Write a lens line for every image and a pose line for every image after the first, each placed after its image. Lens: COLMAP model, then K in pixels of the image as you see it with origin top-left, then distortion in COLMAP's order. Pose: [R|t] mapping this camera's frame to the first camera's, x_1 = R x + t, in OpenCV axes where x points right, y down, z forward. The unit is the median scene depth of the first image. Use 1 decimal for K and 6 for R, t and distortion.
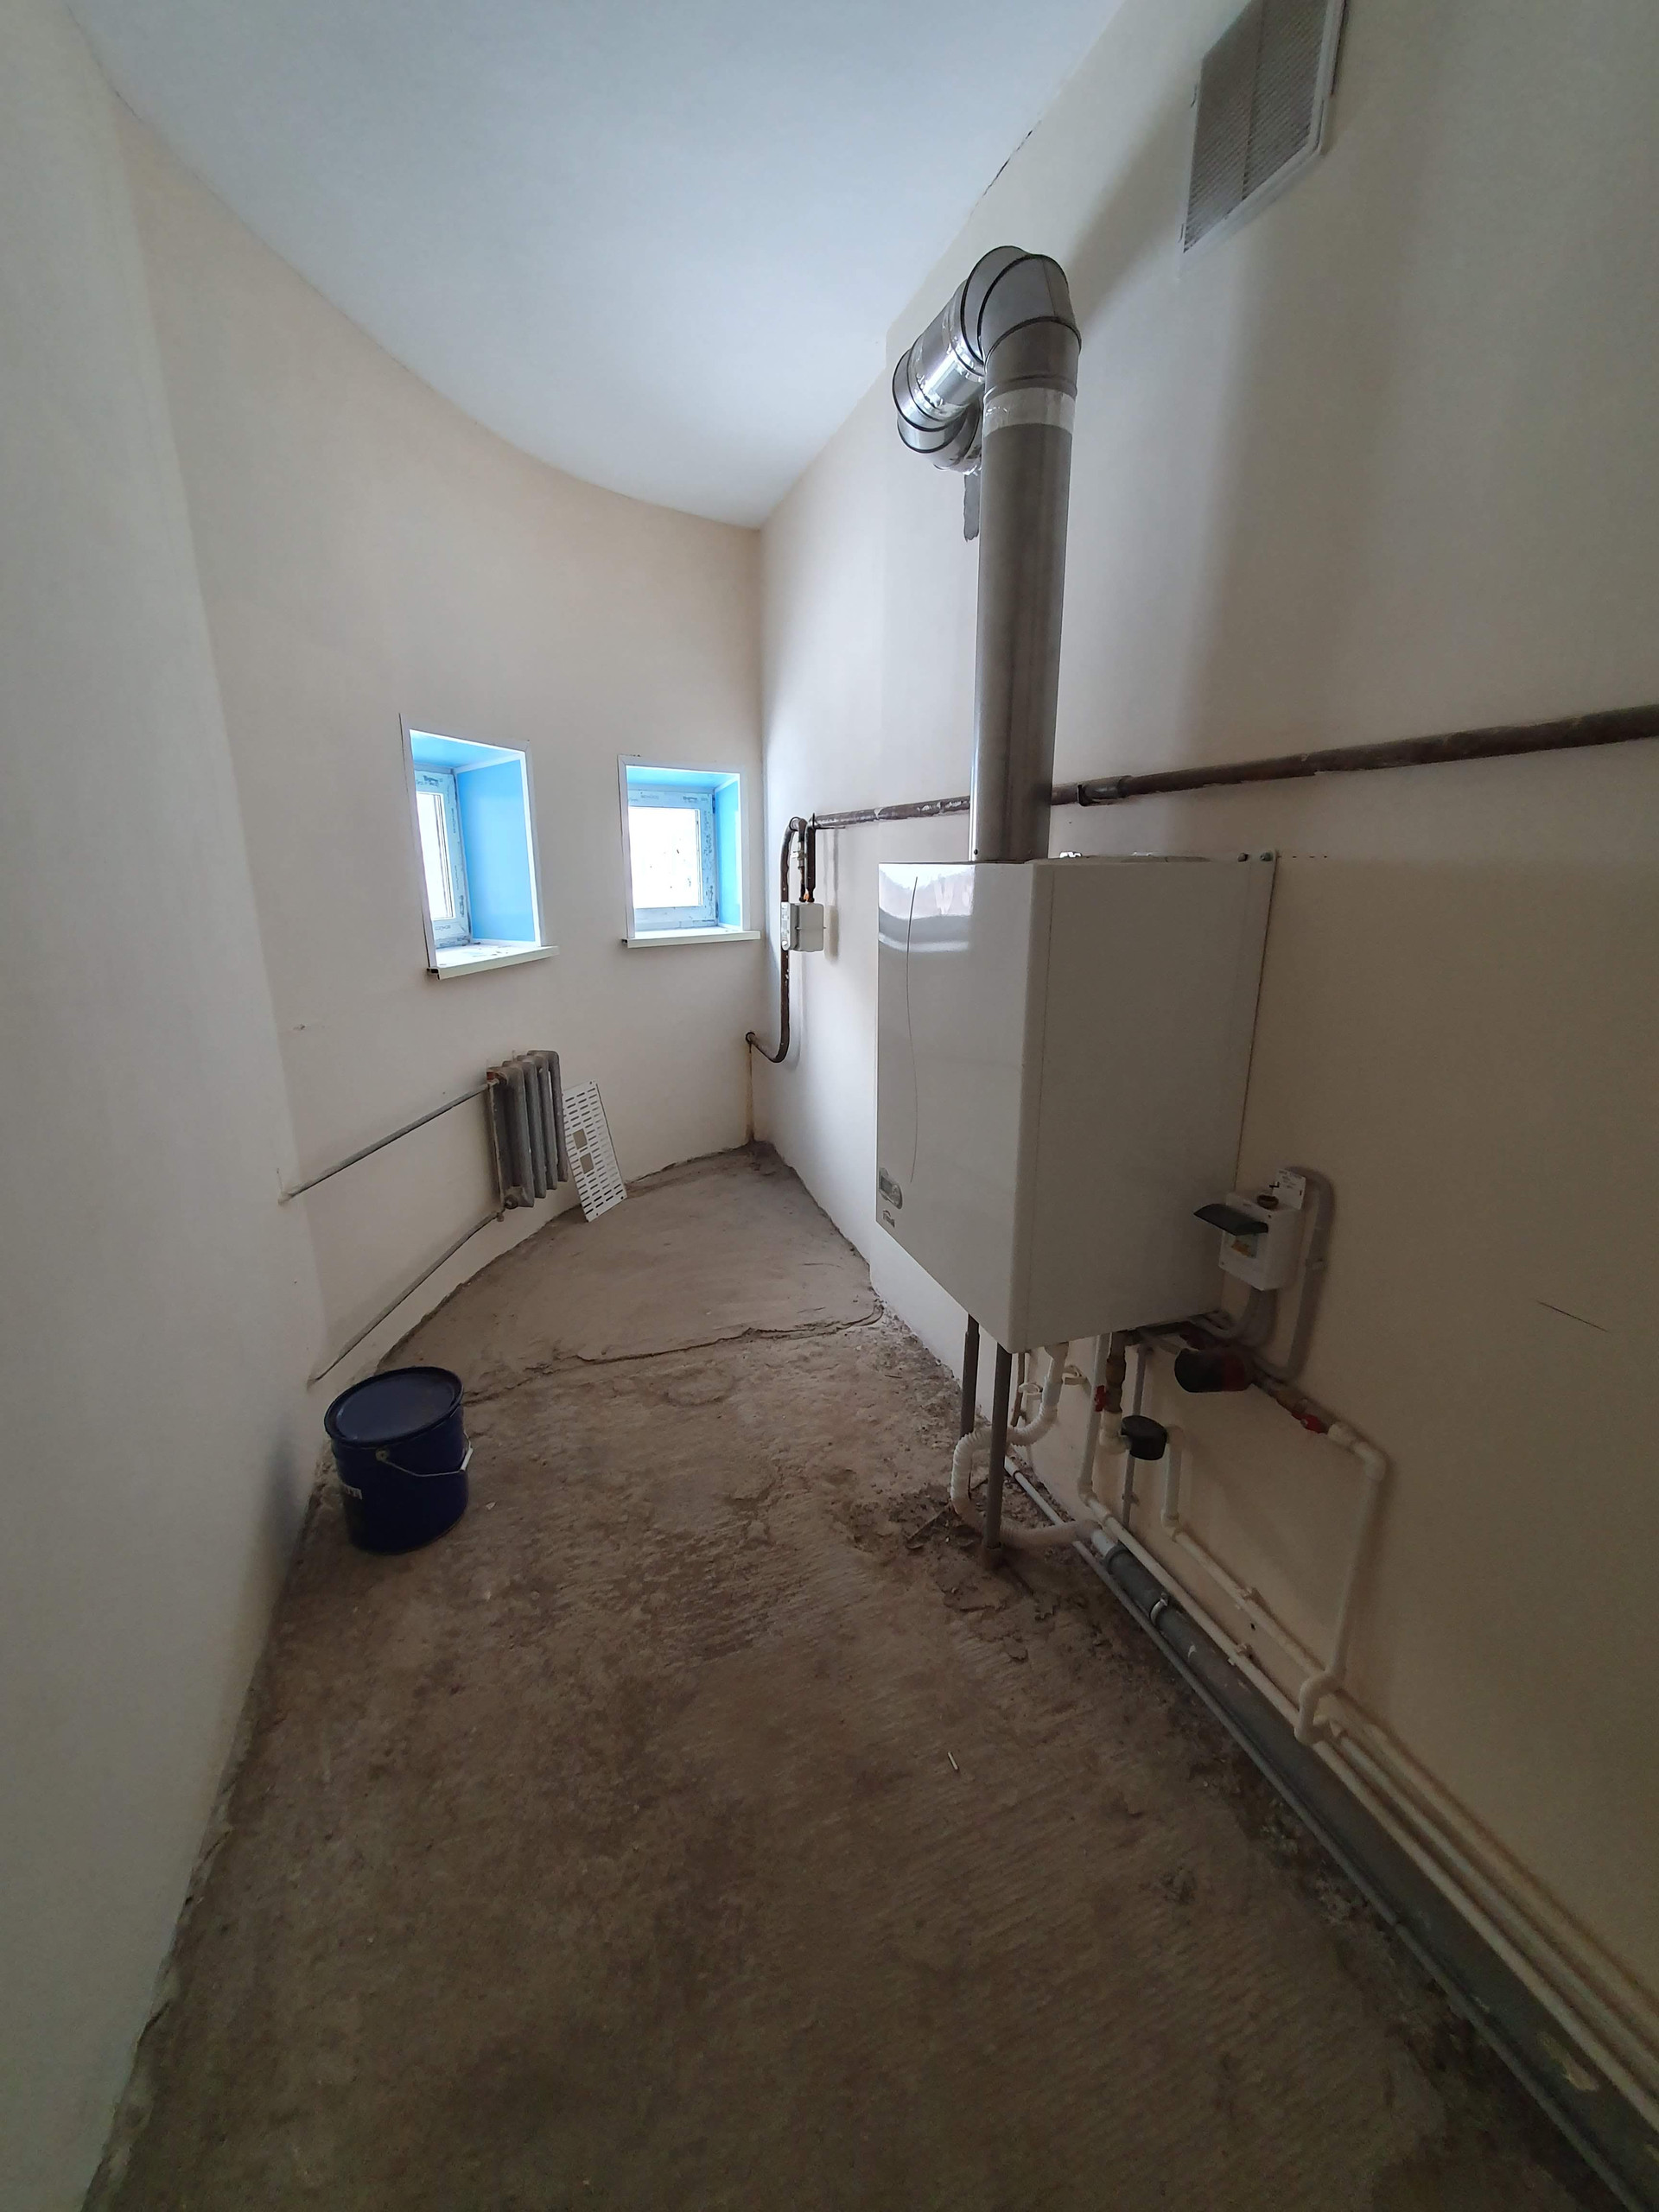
lens RADIAL K [[869.7, 0, 822.9], [0, 869.7, 1089.2], [0, 0, 1]] dist [0.004748, -0.001196]
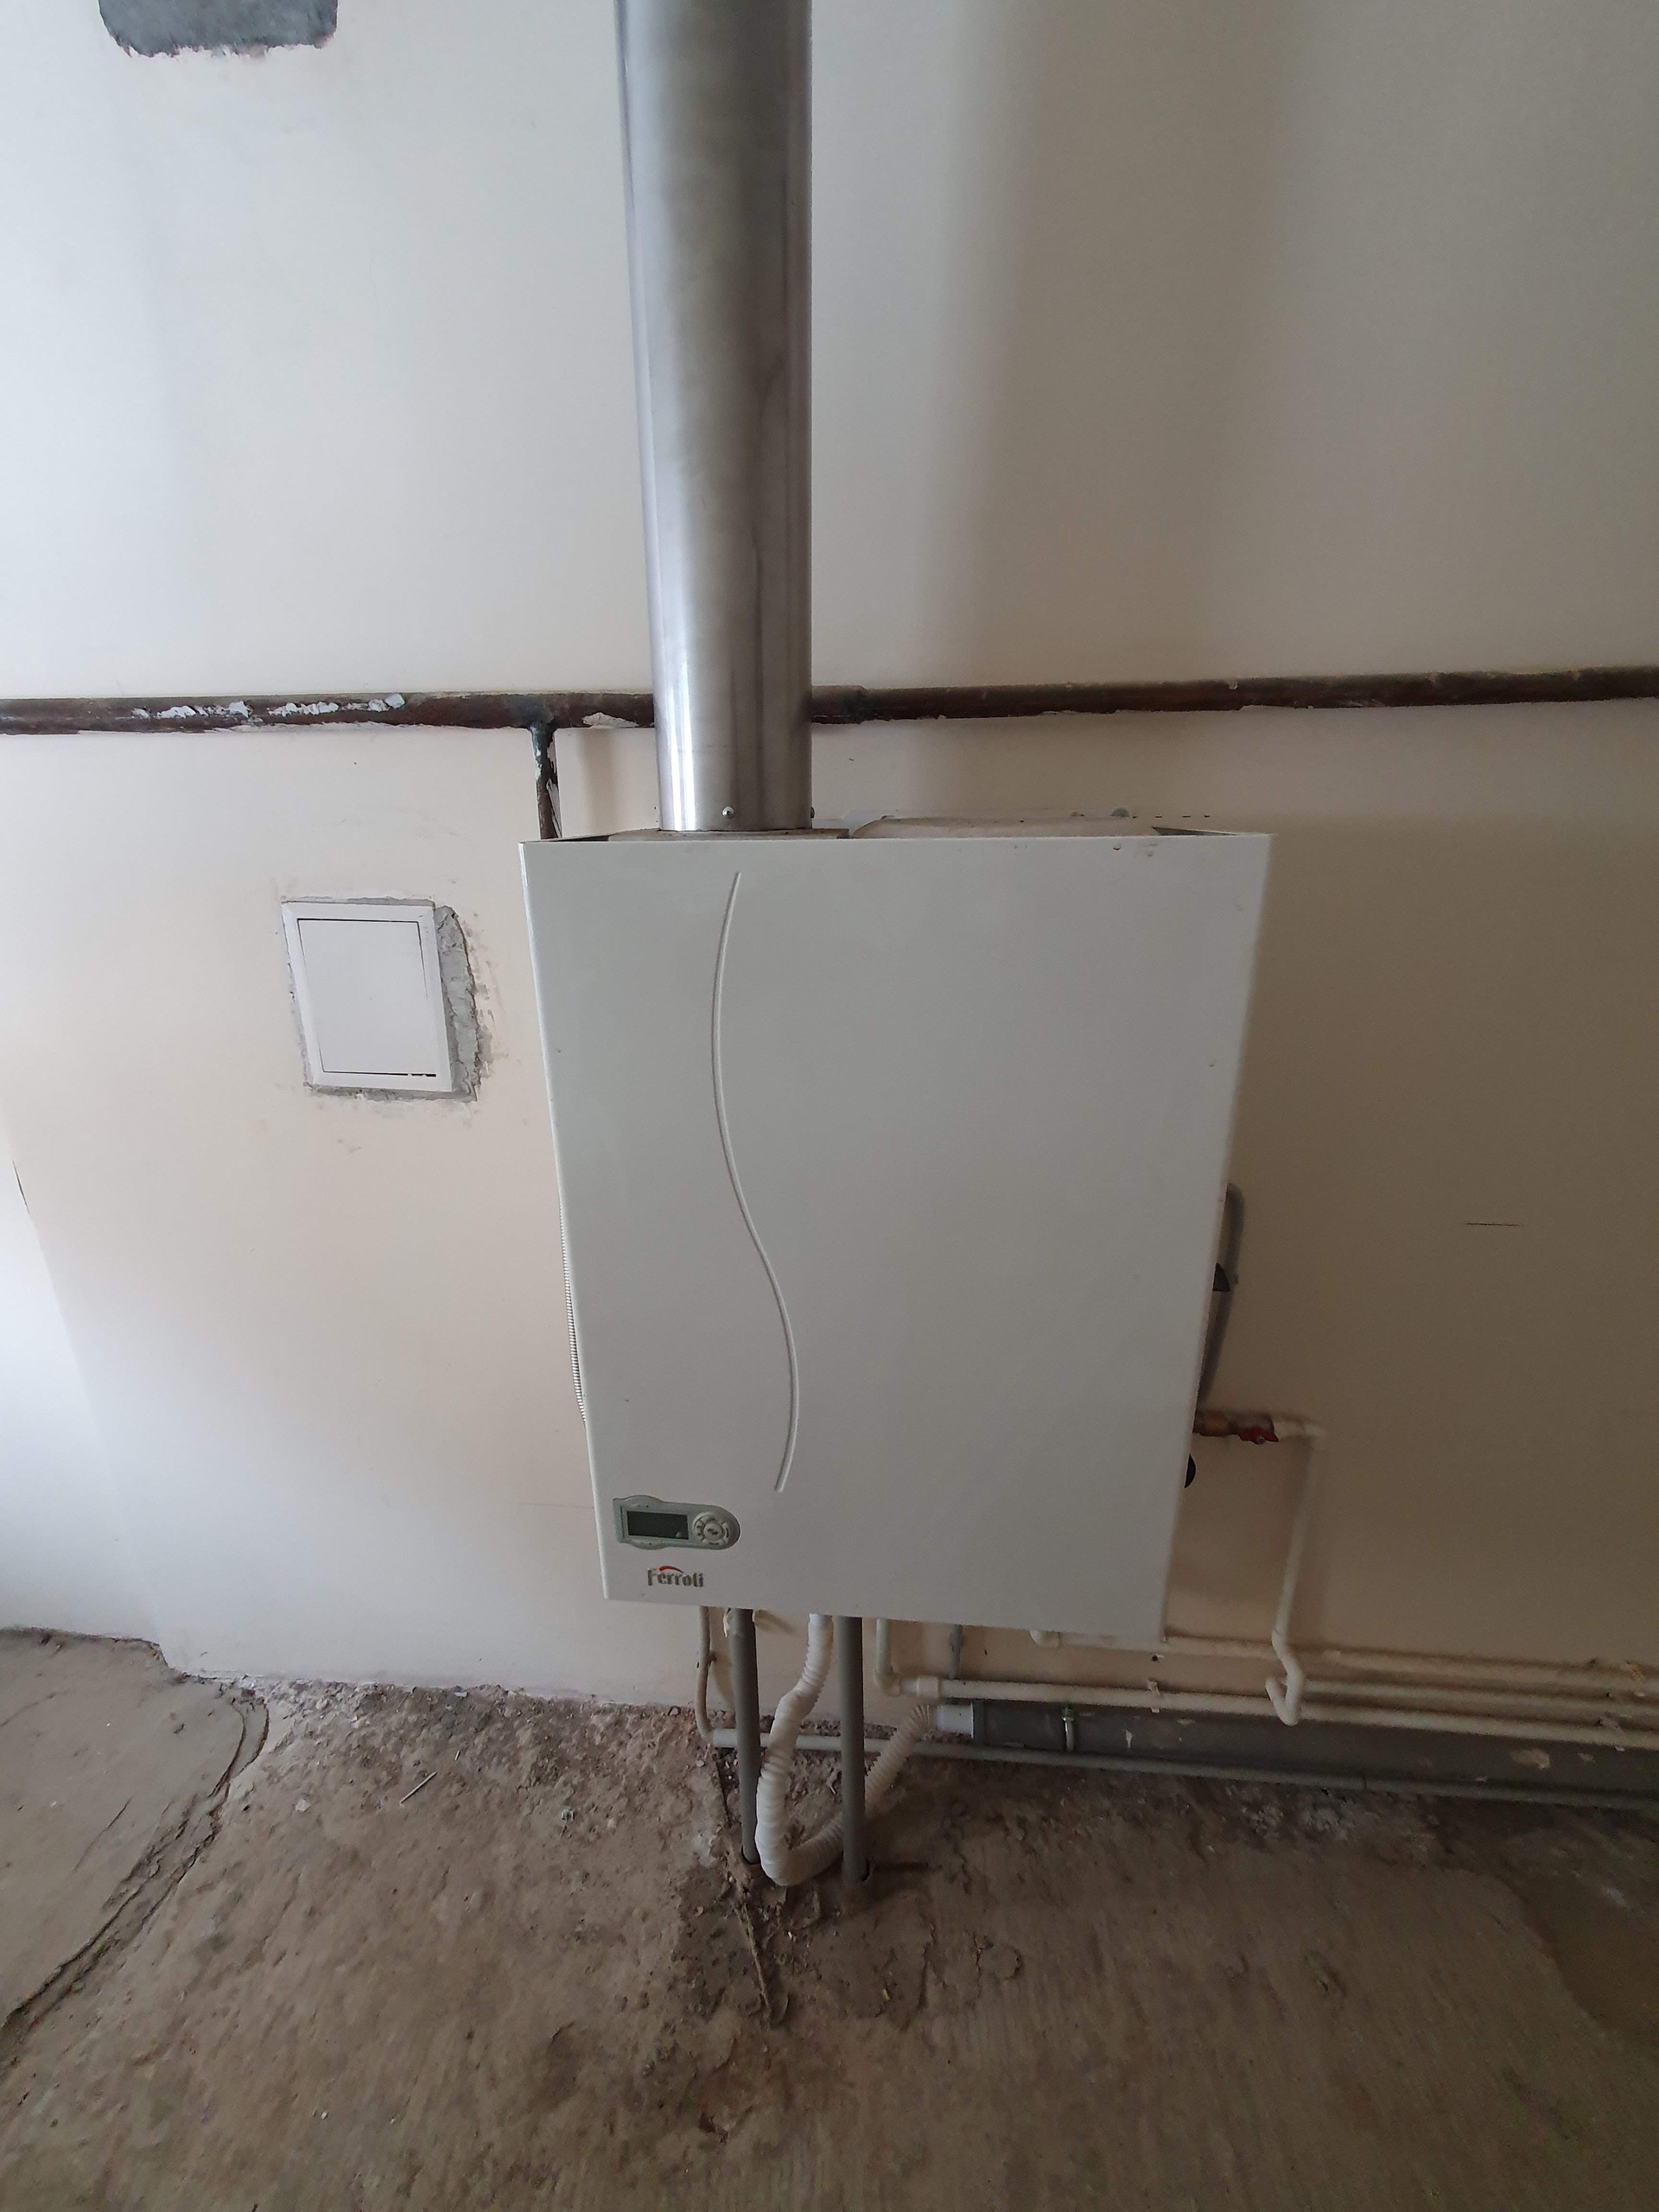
lens RADIAL K [[869.7, 0, 819.4], [0, 869.7, 1092.0], [0, 0, 1]] dist [0.004748, -0.001196]
pose [[0.411324, -0.283240, 0.866365, -0.240191], [0.243513, 0.950093, 0.195001, -0.187912], [-0.878359, 0.130762, 0.459768, 0.683515]]
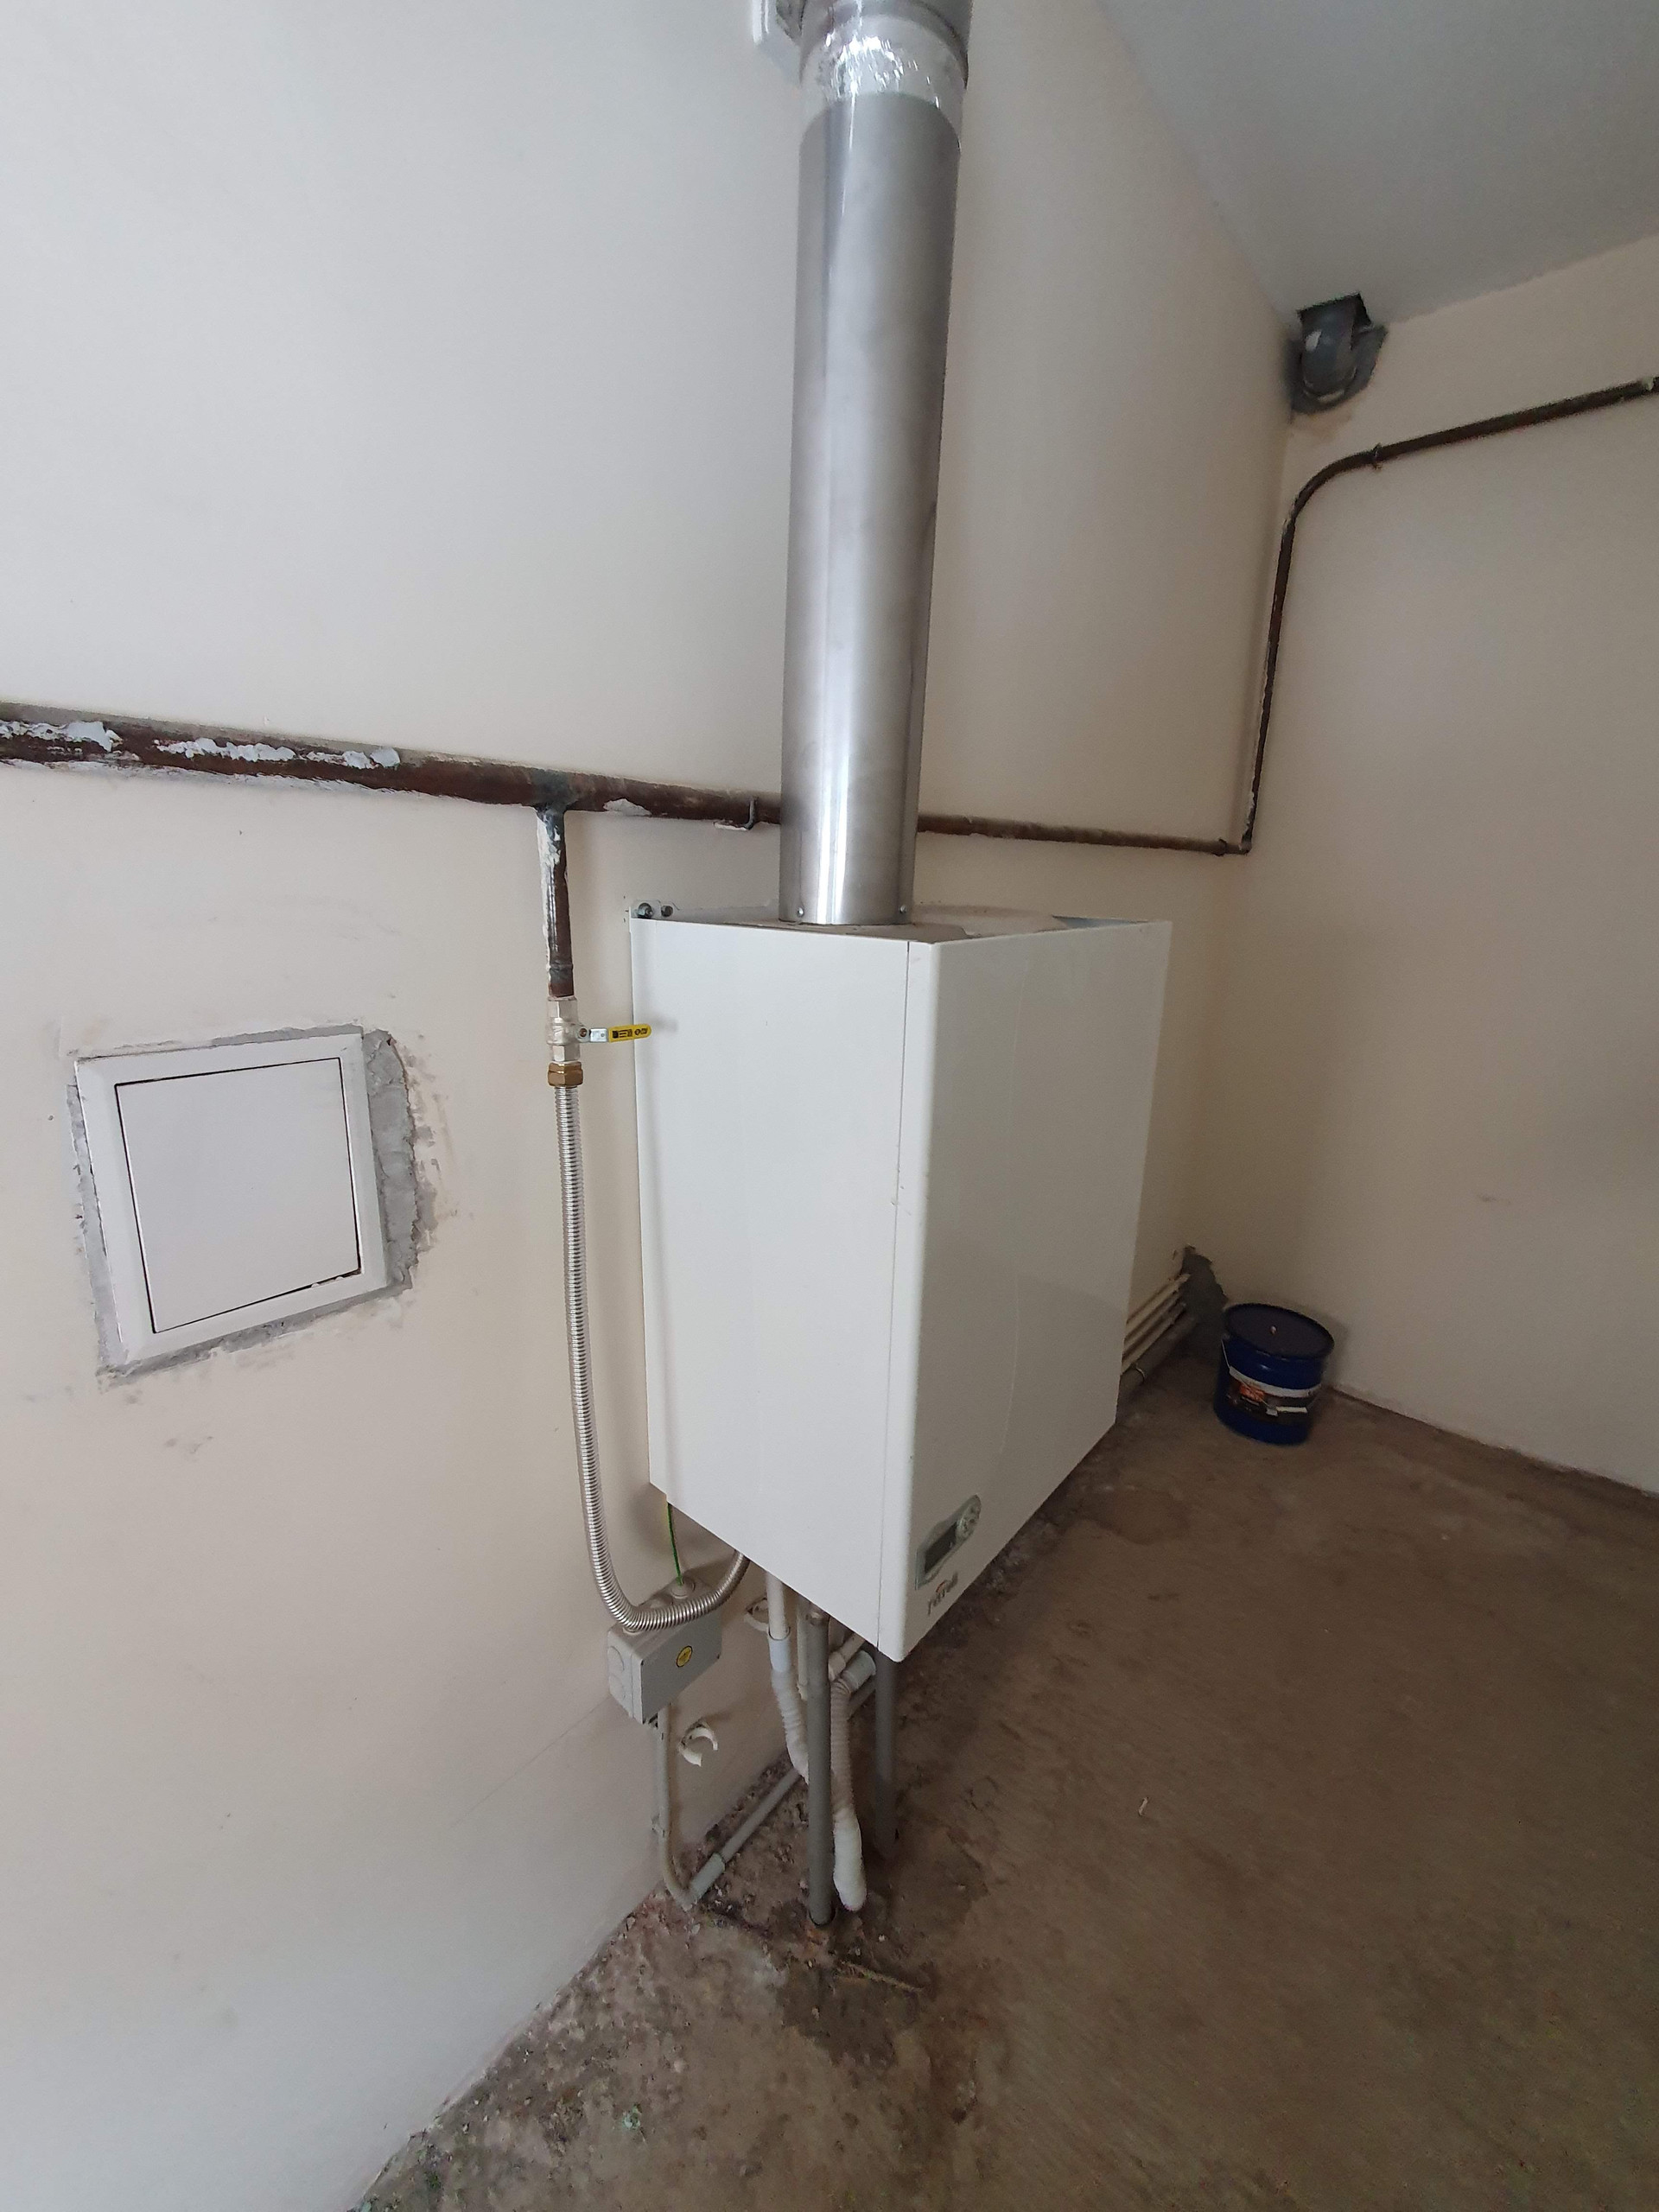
lens RADIAL K [[869.7, 0, 817.6], [0, 869.7, 1095.7], [0, 0, 1]] dist [0.004748, -0.001196]
pose [[-0.496278, -0.220862, 0.839600, -0.272084], [0.213411, 0.906389, 0.364576, -0.343639], [-0.841525, 0.360111, -0.402686, 1.191340]]
